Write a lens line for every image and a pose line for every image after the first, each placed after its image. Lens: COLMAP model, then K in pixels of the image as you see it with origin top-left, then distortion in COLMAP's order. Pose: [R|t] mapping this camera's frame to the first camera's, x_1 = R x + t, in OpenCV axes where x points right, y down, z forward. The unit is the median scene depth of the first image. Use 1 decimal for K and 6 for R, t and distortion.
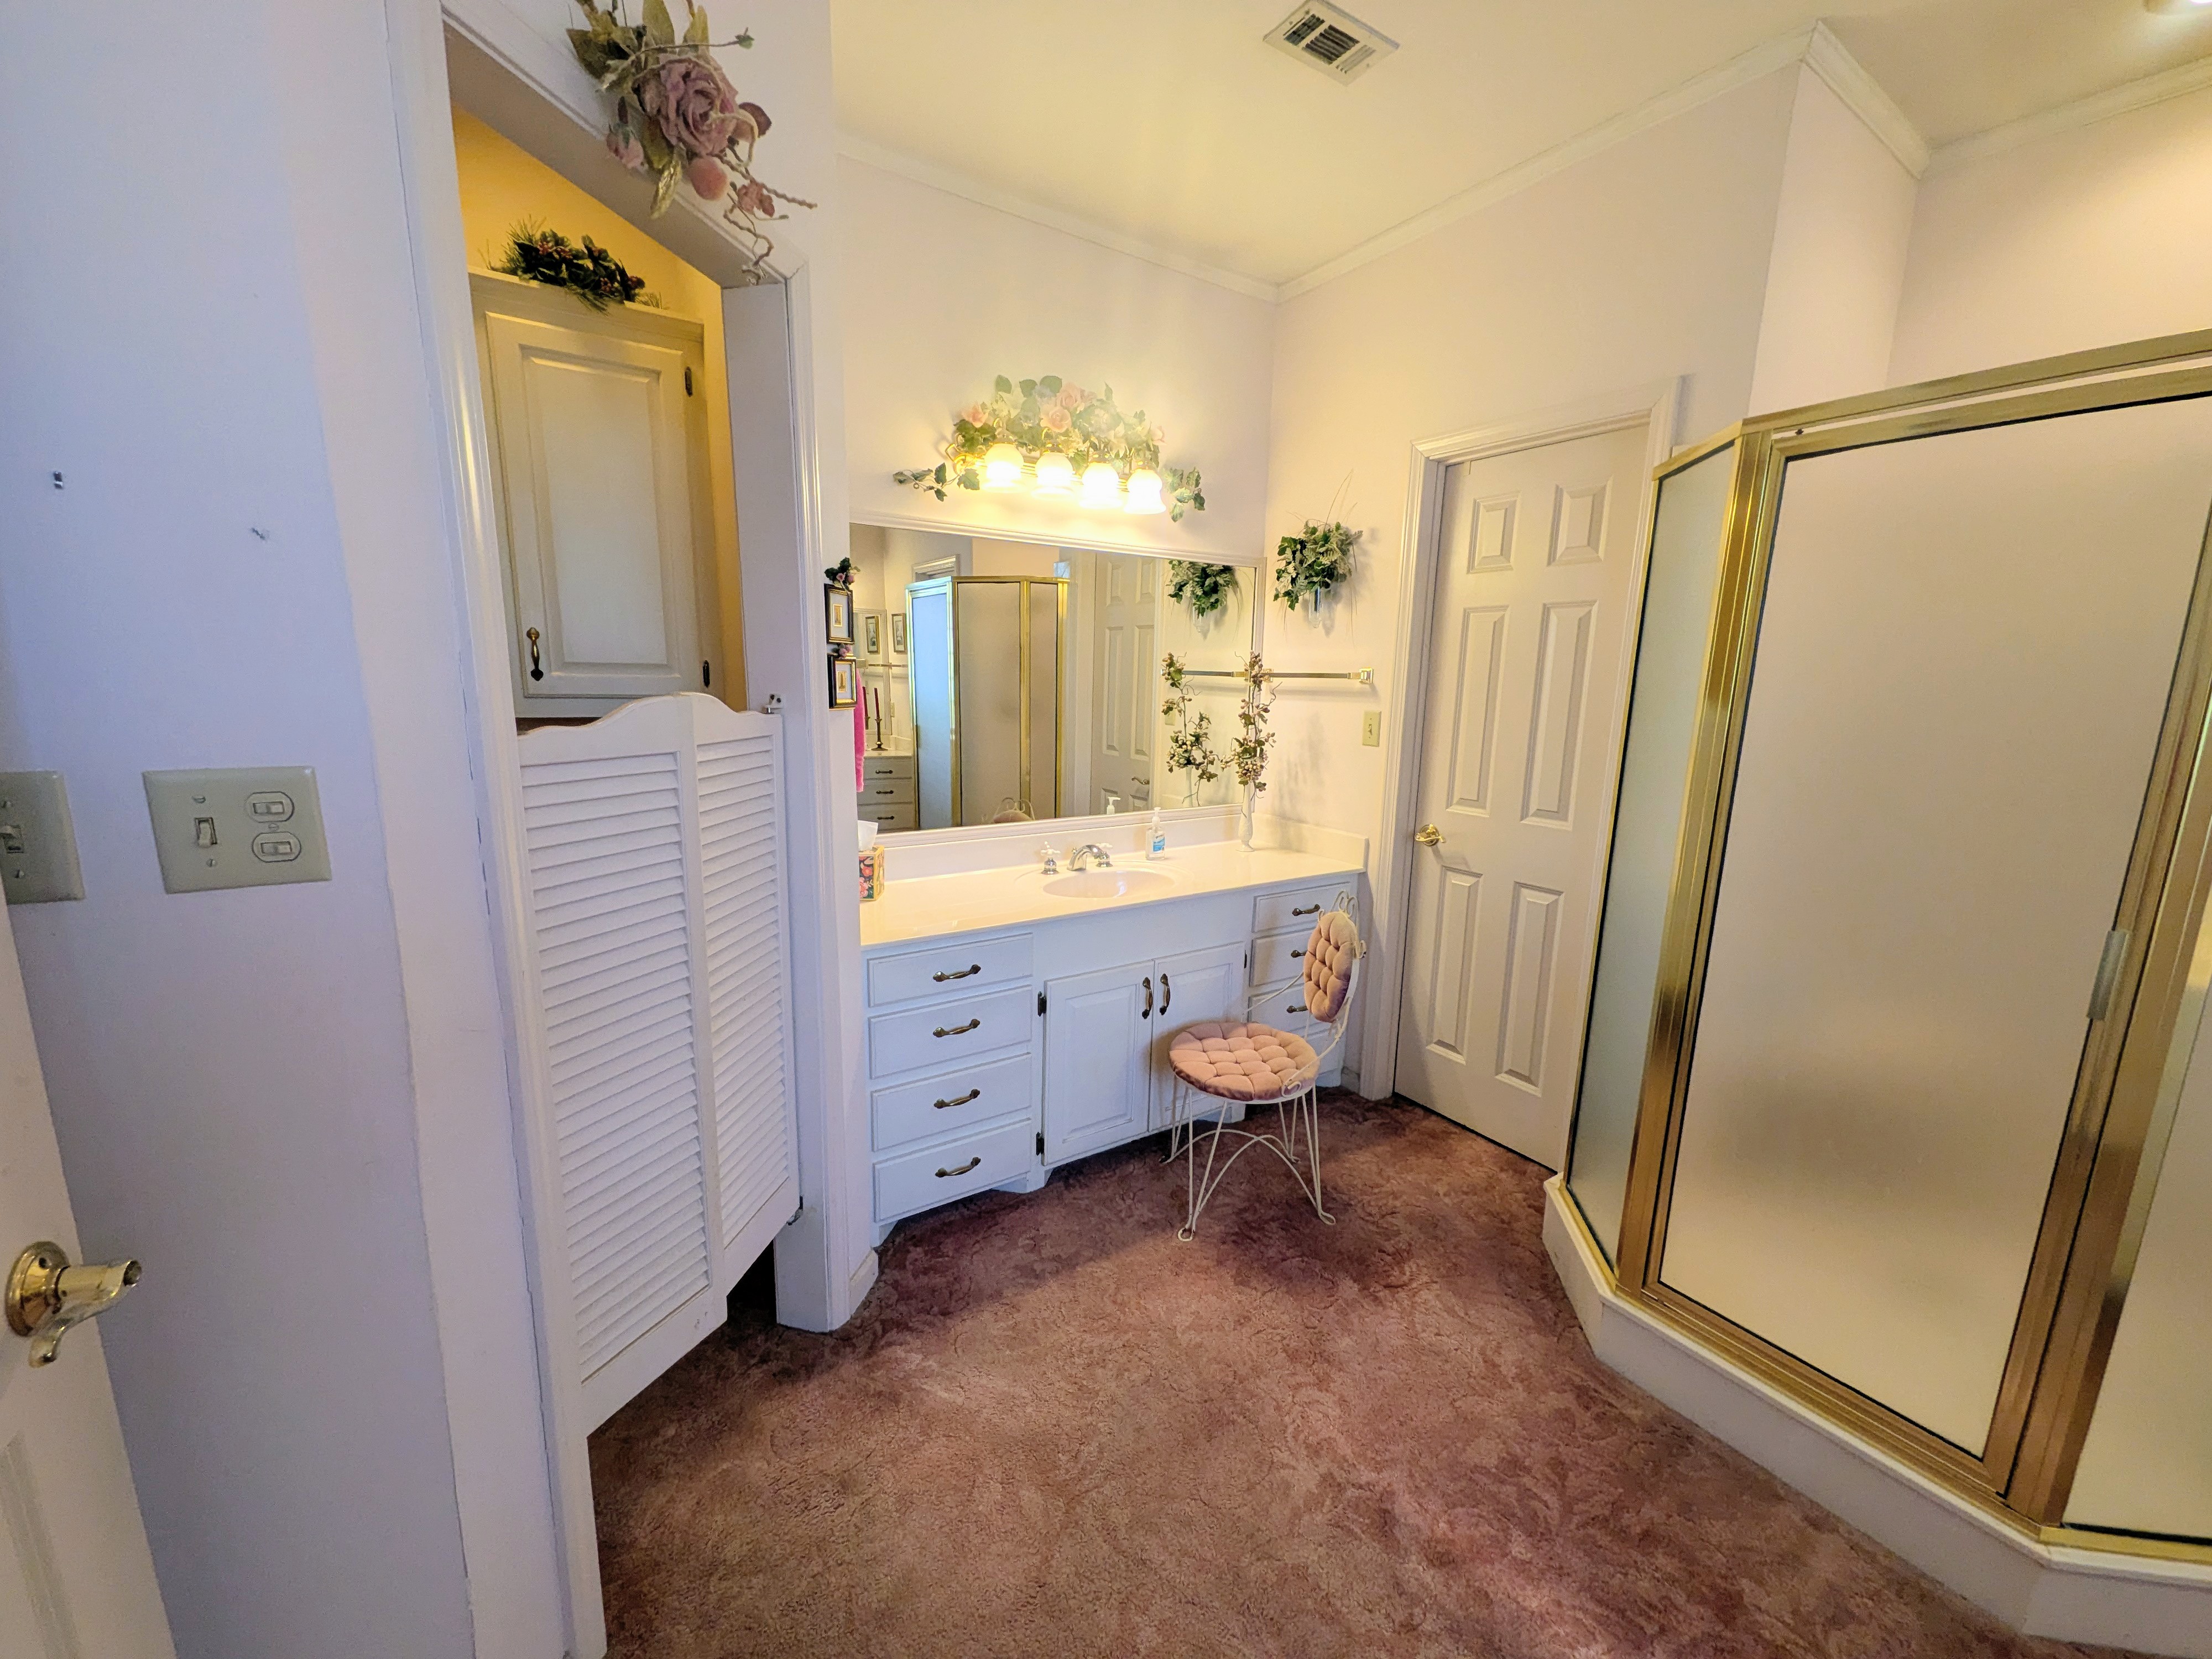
lens RADIAL K [[877.2, 0, 1110.8], [0, 877.2, 829.1], [0, 0, 1]] dist [0.015849, -0.000482]
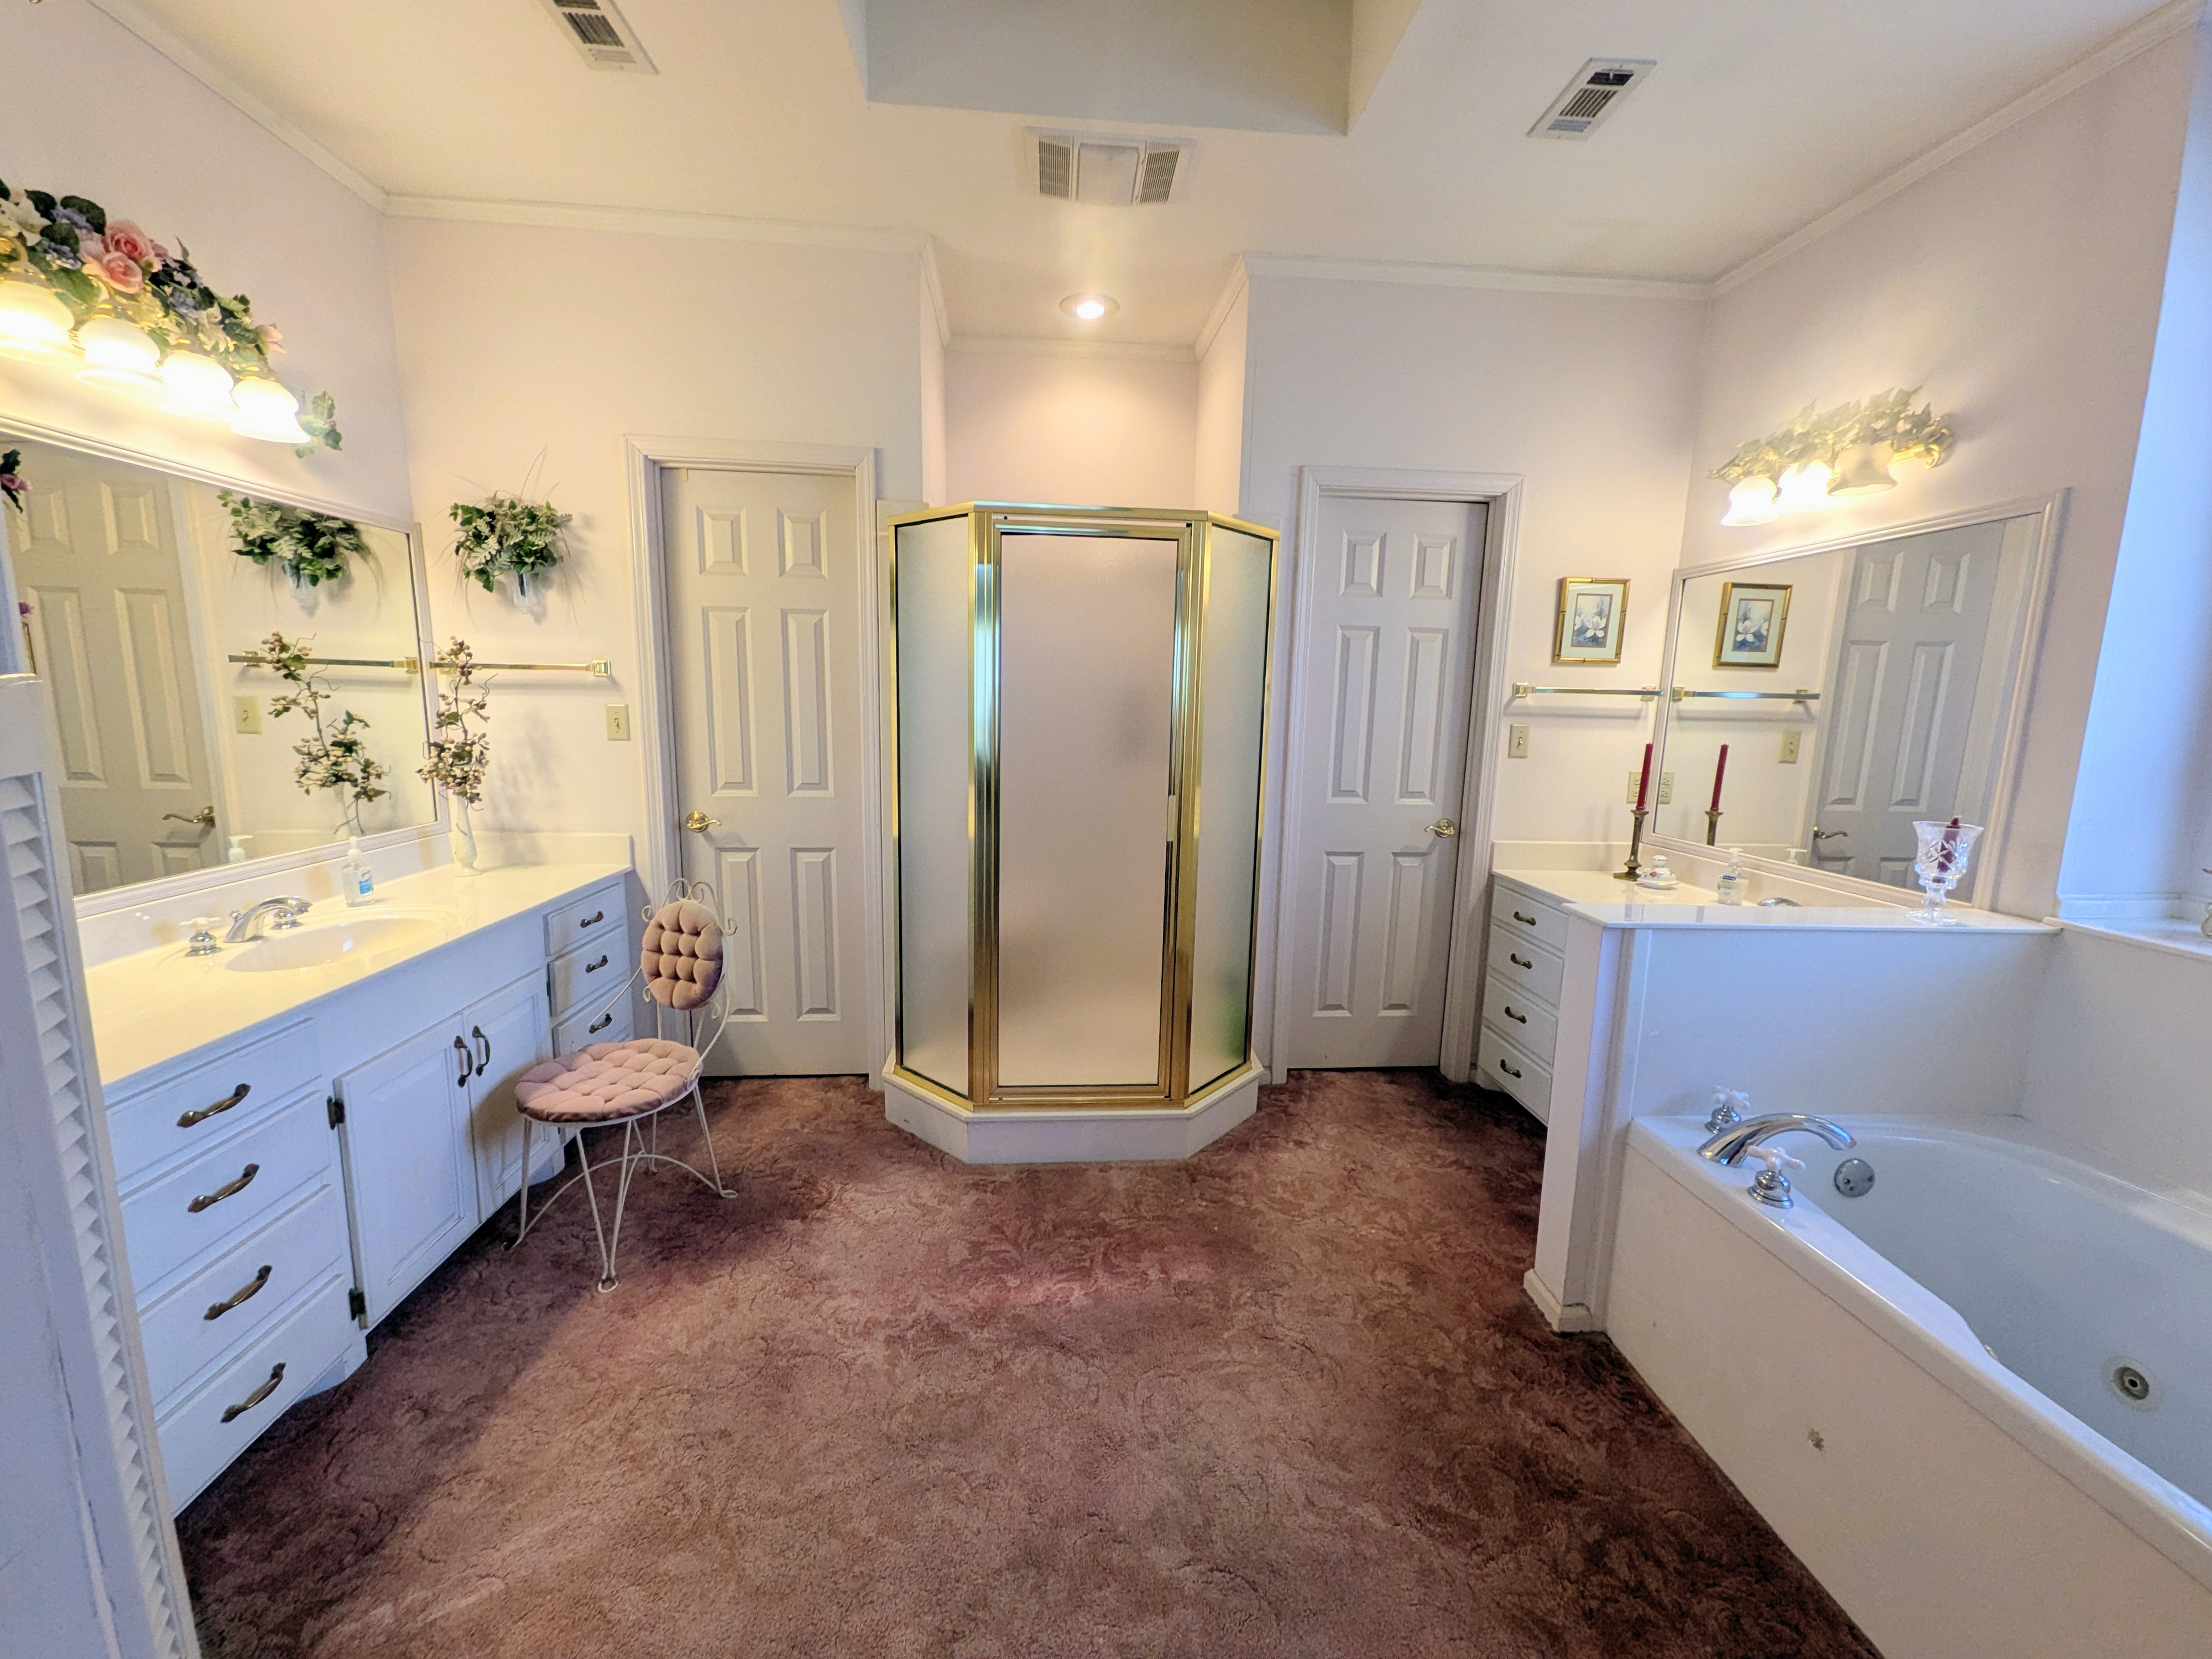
lens RADIAL K [[877.2, 0, 1110.8], [0, 877.2, 829.1], [0, 0, 1]] dist [0.015849, -0.000482]
pose [[0.488717, -0.142862, 0.860666, -0.319886], [0.145760, 0.986007, 0.080899, 0.002835], [-0.860180, 0.085914, 0.502702, 0.053477]]
